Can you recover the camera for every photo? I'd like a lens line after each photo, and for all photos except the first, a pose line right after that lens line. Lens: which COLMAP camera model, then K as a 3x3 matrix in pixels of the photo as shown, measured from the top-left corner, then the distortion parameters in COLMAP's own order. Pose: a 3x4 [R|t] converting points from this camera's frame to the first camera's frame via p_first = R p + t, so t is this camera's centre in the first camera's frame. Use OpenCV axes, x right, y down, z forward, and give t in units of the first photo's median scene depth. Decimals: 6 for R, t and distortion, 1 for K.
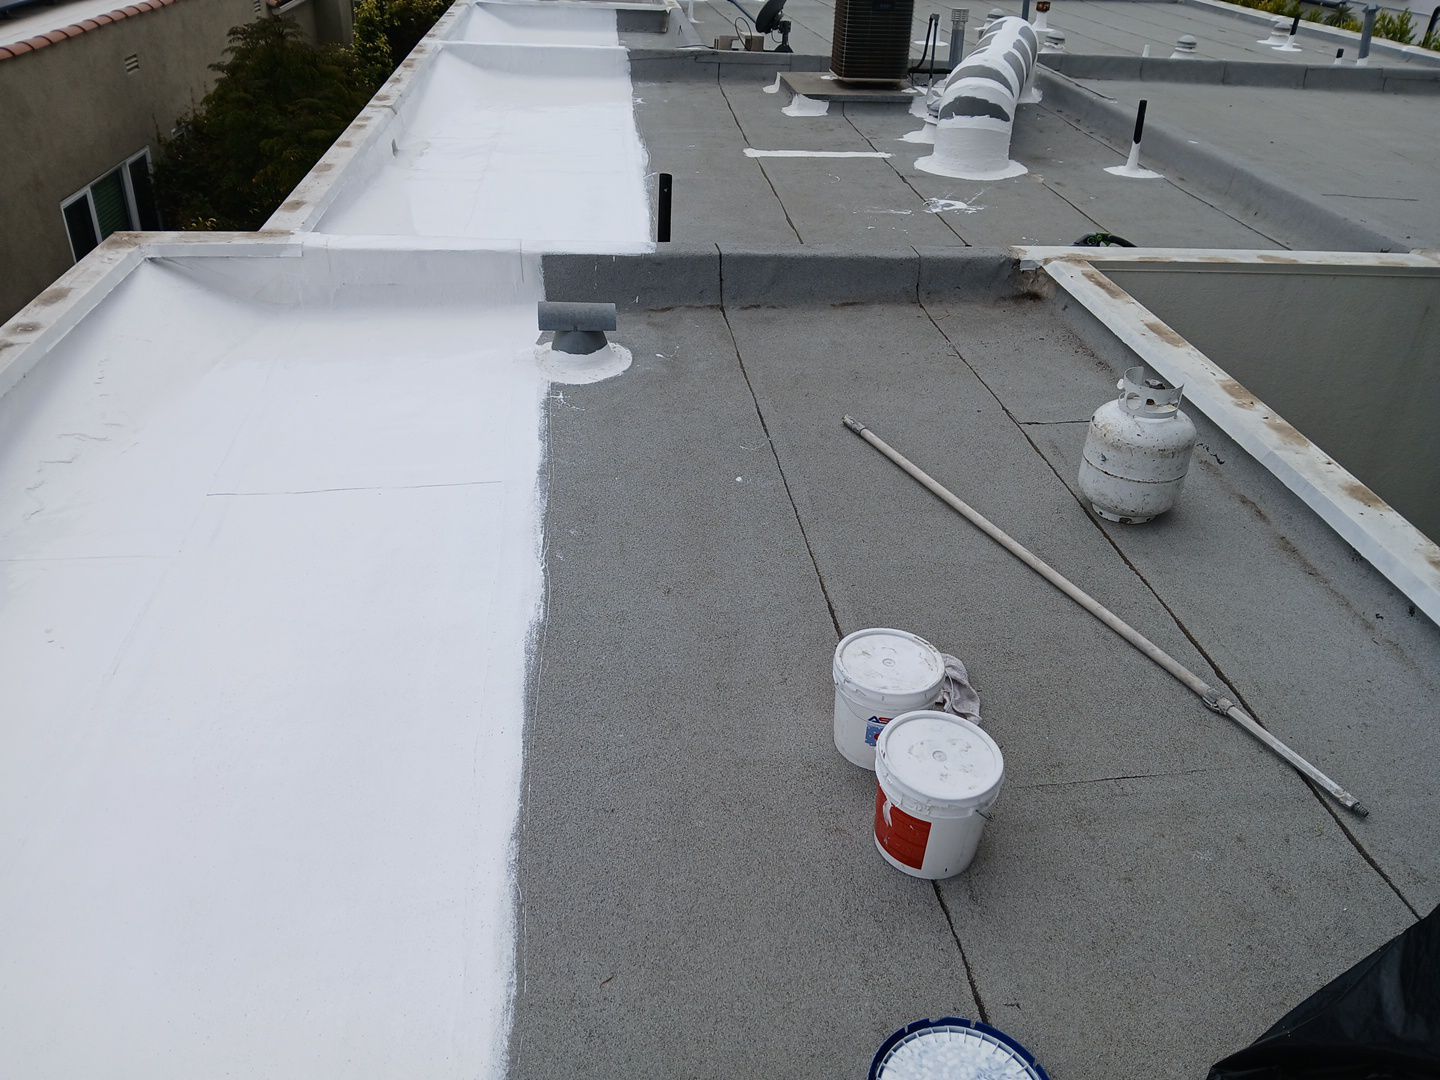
lens RADIAL K [[1122.2, 0, 720.0], [0, 1122.2, 540.0], [0, 0, 1]] dist [0.001322, -0.035813]
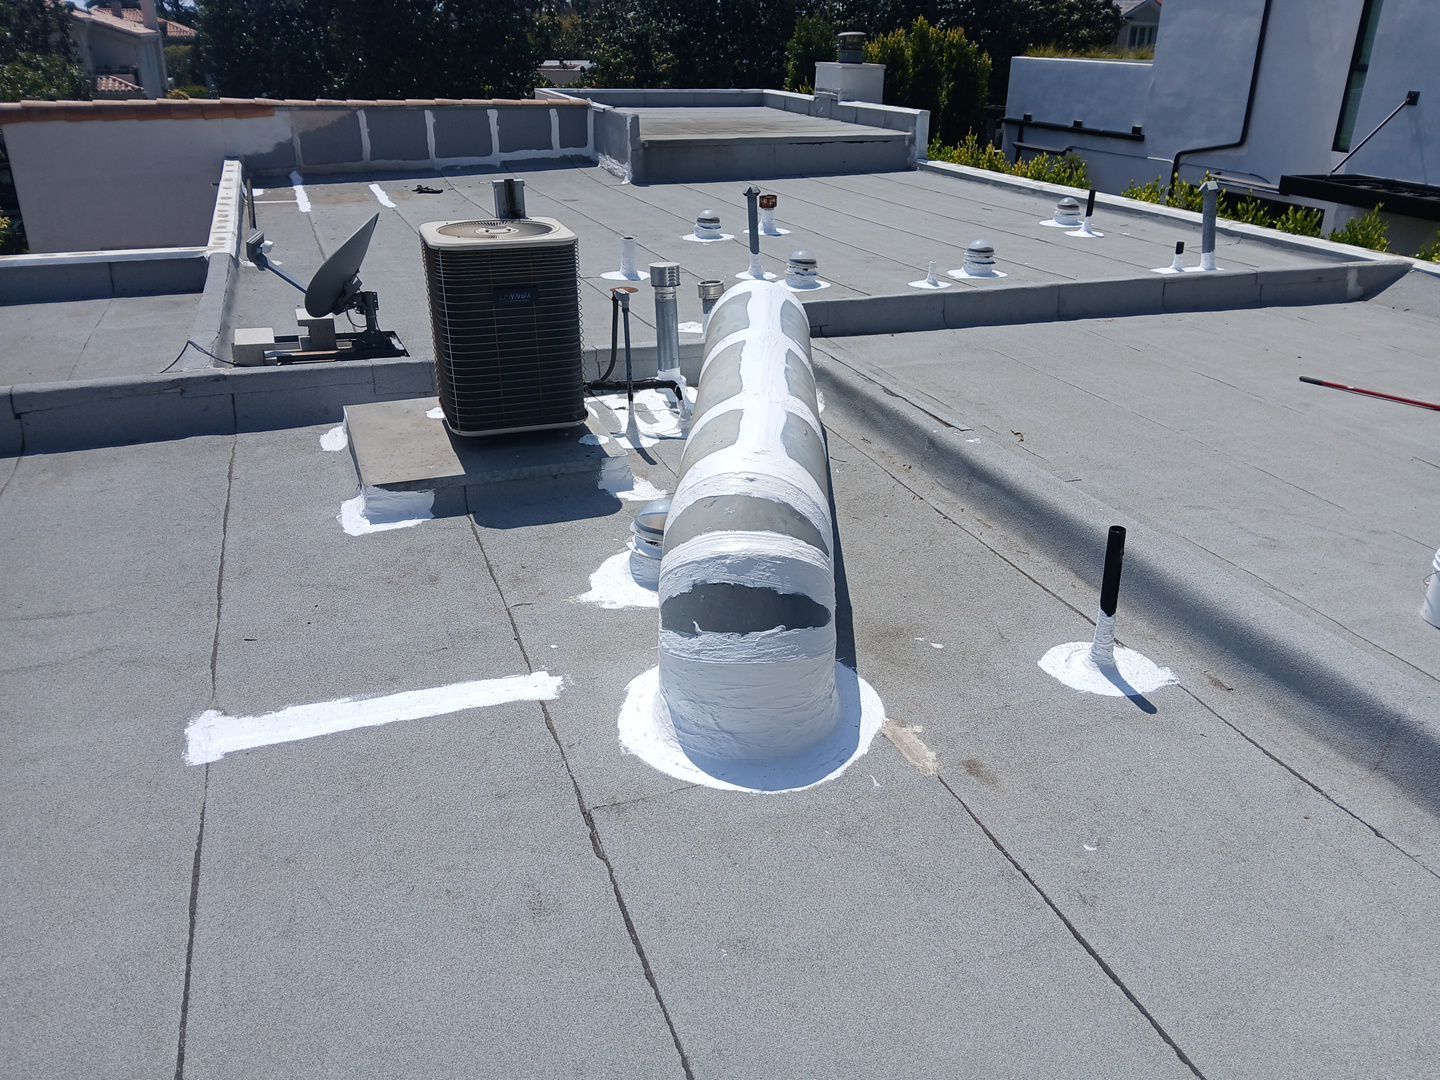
lens RADIAL K [[1096.1, 0, 688.1], [0, 1096.1, 541.5], [0, 0, 1]] dist [0.061595, -0.043454]
pose [[0.973855, -0.121866, 0.191717, 0.107080], [0.141495, 0.985634, -0.092223, -0.296777], [-0.177724, 0.116939, 0.977108, 0.490603]]
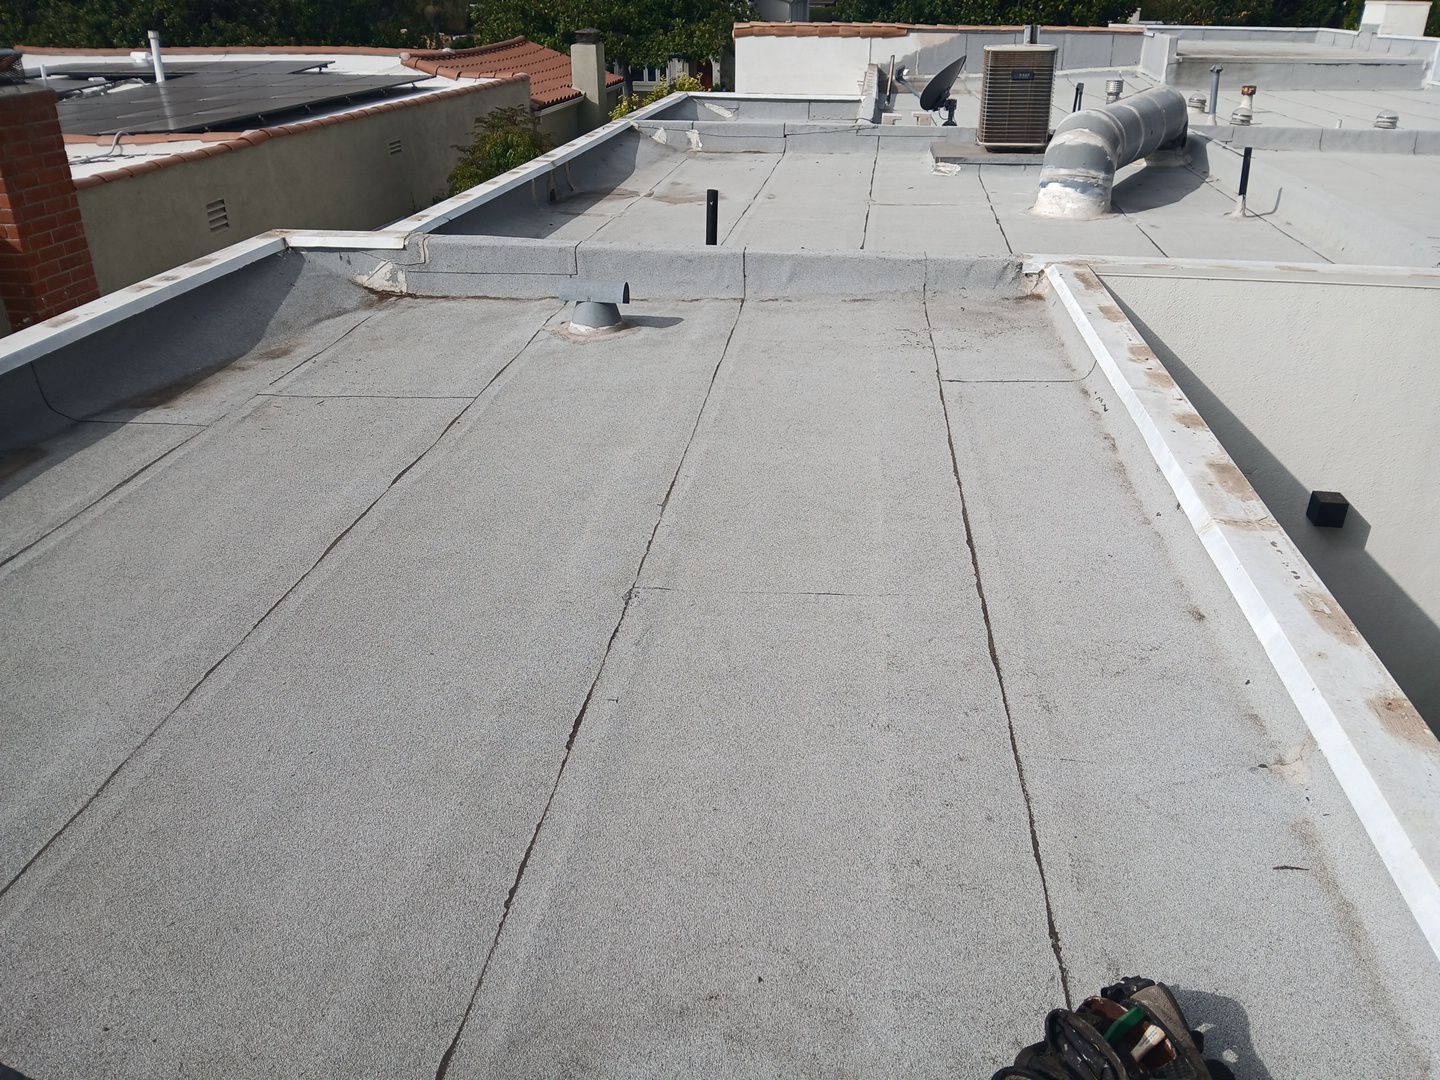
lens RADIAL K [[1122.2, 0, 720.0], [0, 1122.2, 540.0], [0, 0, 1]] dist [0.001322, -0.035813]
pose [[0.969928, 0.066715, -0.234071, 0.138119], [-0.088878, 0.992371, -0.085444, 0.070211], [0.226585, 0.103678, 0.968458, -0.040965]]
